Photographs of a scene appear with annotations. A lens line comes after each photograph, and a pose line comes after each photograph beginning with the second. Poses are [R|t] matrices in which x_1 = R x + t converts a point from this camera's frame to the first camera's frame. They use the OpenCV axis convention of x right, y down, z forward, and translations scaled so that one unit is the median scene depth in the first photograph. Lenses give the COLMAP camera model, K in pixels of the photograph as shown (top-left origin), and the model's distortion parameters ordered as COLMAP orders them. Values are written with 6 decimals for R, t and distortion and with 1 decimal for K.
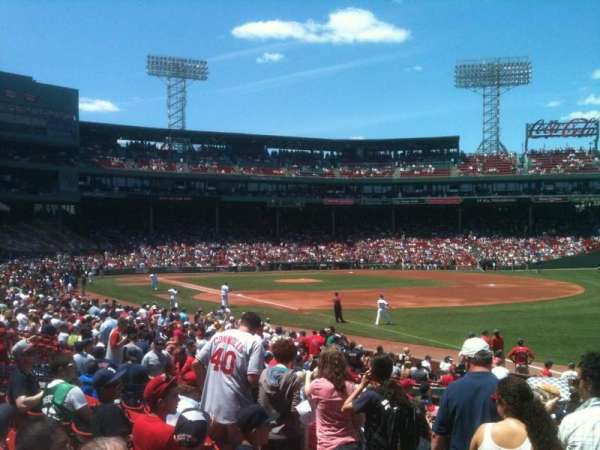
lens RADIAL K [[631.3, 0, 300.0], [0, 631.3, 225.0], [0, 0, 1]] dist [0.148090, -0.418960]
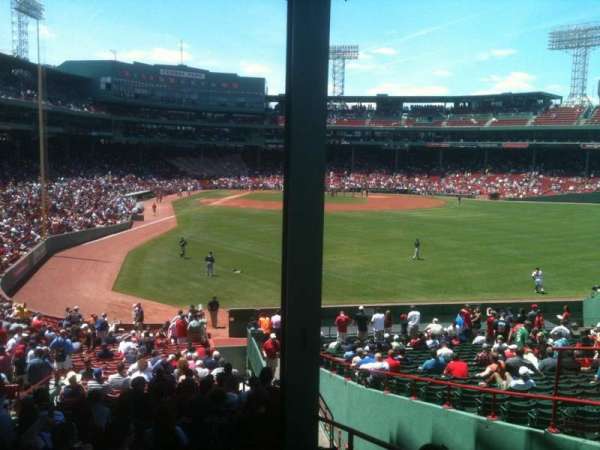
lens RADIAL K [[631.3, 0, 300.0], [0, 631.3, 225.0], [0, 0, 1]] dist [0.148090, -0.418960]
pose [[0.829322, 0.085178, -0.552240, 0.579403], [-0.013040, 0.990994, 0.133269, -0.044112], [0.558618, -0.103321, 0.822964, -0.309023]]
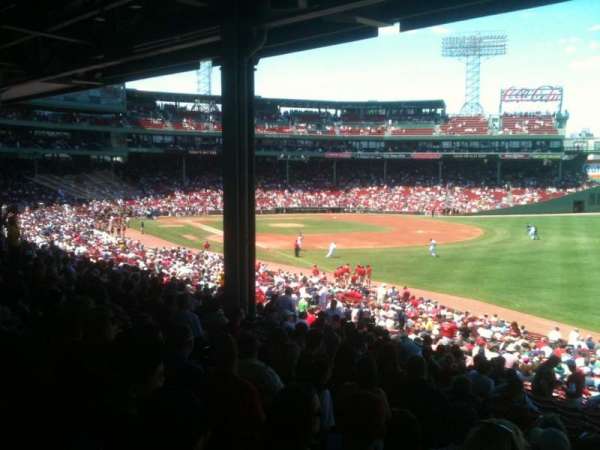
lens RADIAL K [[634.3, 0, 303.8], [0, 634.3, 209.3], [0, 0, 1]] dist [0.147616, -0.448281]
pose [[0.998445, 0.016766, -0.053174, 0.061223], [-0.012181, 0.996273, 0.085391, -0.036736], [0.054408, -0.084610, 0.994928, -0.209043]]
